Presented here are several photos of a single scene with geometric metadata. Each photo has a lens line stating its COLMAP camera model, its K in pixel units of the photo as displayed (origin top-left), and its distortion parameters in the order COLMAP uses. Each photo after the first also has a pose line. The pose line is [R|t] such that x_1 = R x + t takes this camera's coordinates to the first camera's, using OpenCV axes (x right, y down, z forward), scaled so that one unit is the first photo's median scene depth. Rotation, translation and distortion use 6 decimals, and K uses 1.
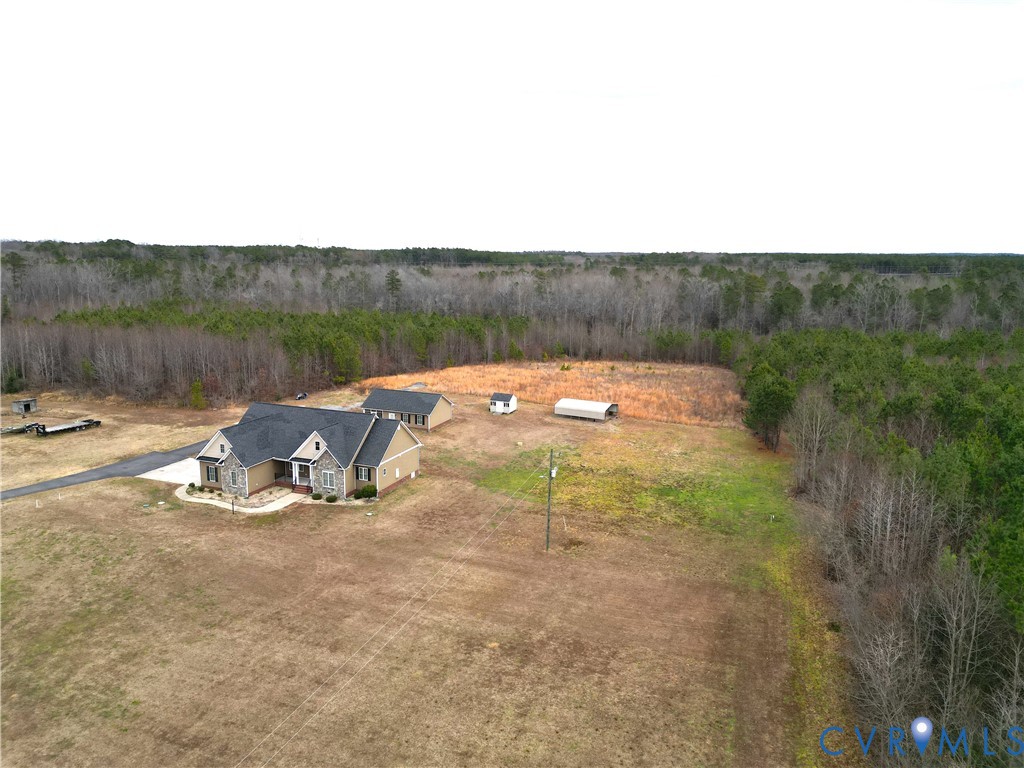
lens RADIAL K [[710.9, 0, 512.0], [0, 710.9, 384.0], [0, 0, 1]] dist [0.084344, -0.064615]
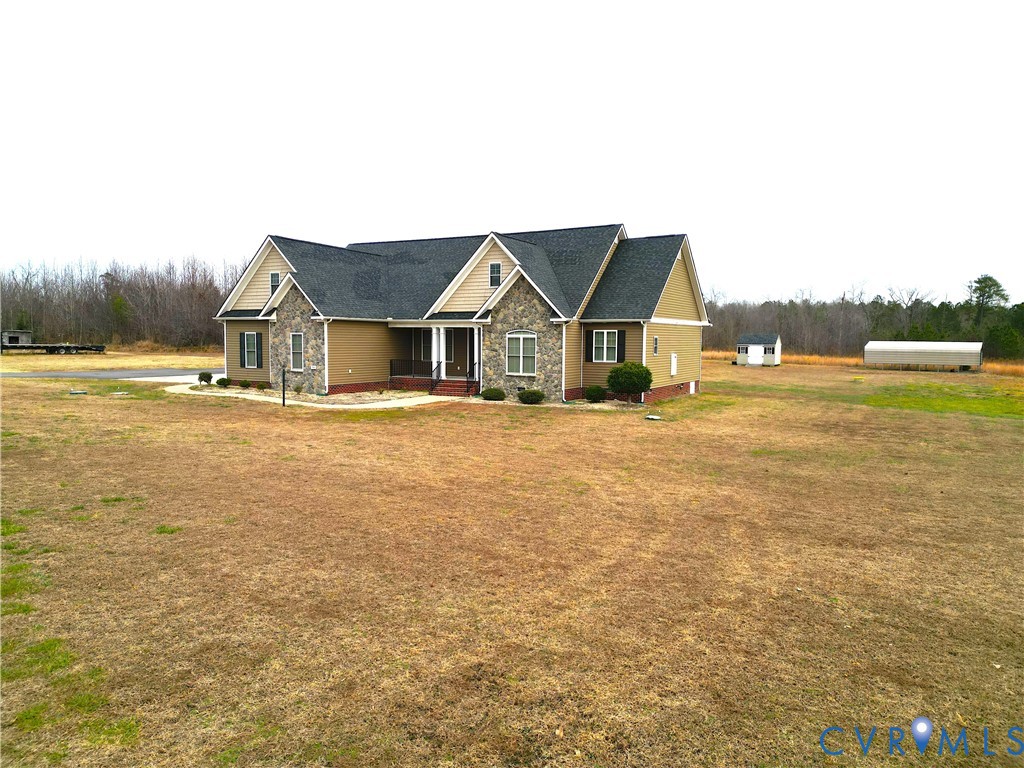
lens RADIAL K [[710.9, 0, 512.0], [0, 710.9, 384.0], [0, 0, 1]] dist [0.084344, -0.064615]
pose [[0.991827, 0.006974, -0.127396, -0.210710], [-0.022329, 0.992582, -0.119505, 0.196635], [0.125617, 0.121373, 0.984626, 0.611287]]
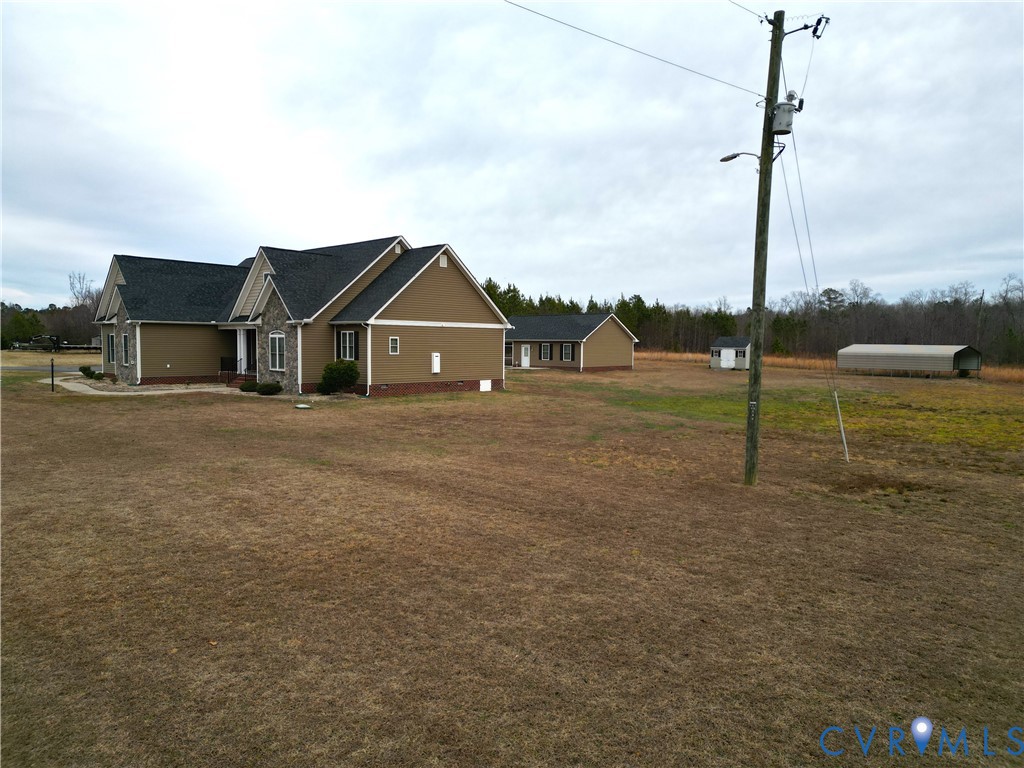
lens RADIAL K [[730.3, 0, 512.0], [0, 730.3, 384.0], [0, 0, 1]] dist [0.064543, 0.002488]
pose [[0.931036, 0.020109, -0.364374, 0.053648], [-0.067060, 0.990905, -0.116663, 0.197506], [0.358714, 0.133052, 0.923916, 0.623036]]
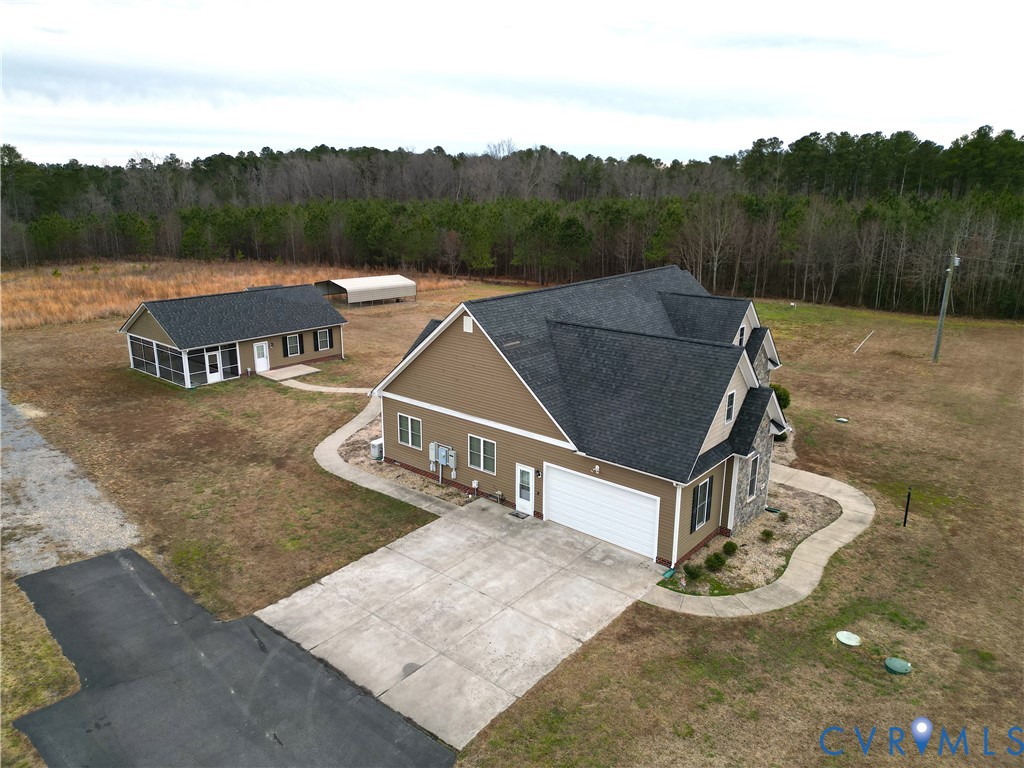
lens RADIAL K [[710.9, 0, 512.0], [0, 710.9, 384.0], [0, 0, 1]] dist [0.084344, -0.064615]
pose [[0.300168, -0.263543, 0.916757, -0.723236], [0.169227, 0.960544, 0.220722, -0.006003], [-0.938755, 0.088886, 0.332923, 0.991018]]
